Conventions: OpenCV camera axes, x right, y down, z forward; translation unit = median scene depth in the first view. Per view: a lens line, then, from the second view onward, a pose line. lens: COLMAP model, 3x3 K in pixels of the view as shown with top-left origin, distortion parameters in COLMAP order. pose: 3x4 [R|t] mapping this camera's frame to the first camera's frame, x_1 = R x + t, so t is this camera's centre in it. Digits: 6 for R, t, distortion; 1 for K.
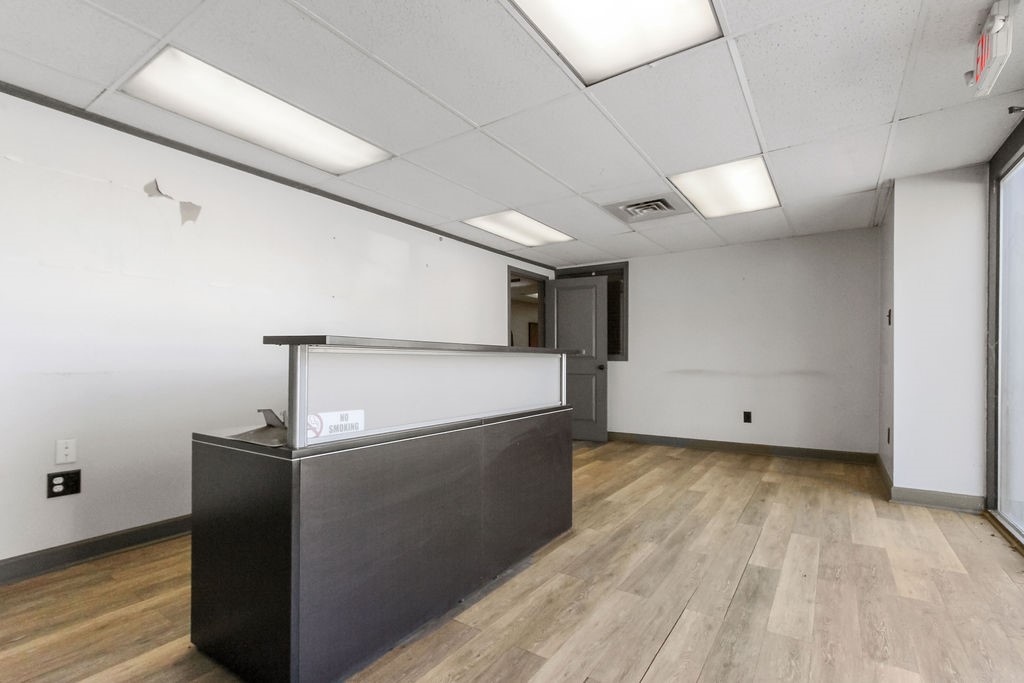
lens RADIAL K [[469.6, 0, 521.0], [0, 469.6, 361.2], [0, 0, 1]] dist [0.000835, 0.002592]
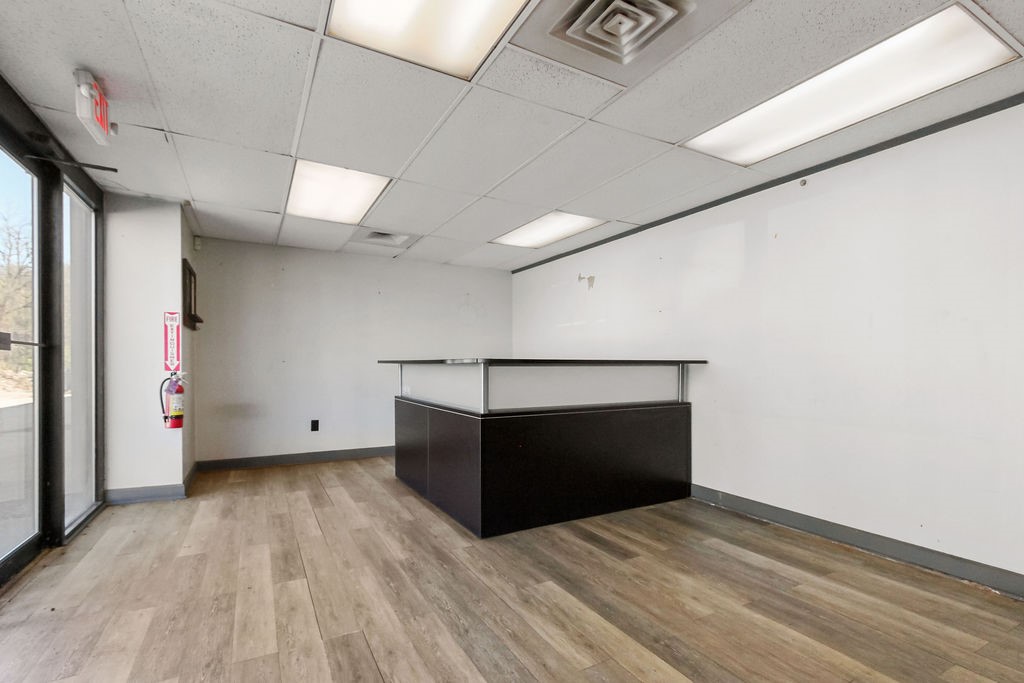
lens RADIAL K [[469.6, 0, 506.0], [0, 469.6, 366.9], [0, 0, 1]] dist [0.000835, 0.002592]
pose [[-0.468469, 0.002022, -0.883478, 1.107451], [-0.003263, 0.999987, 0.004019, -0.011687], [0.883474, 0.004766, -0.468456, 1.755207]]
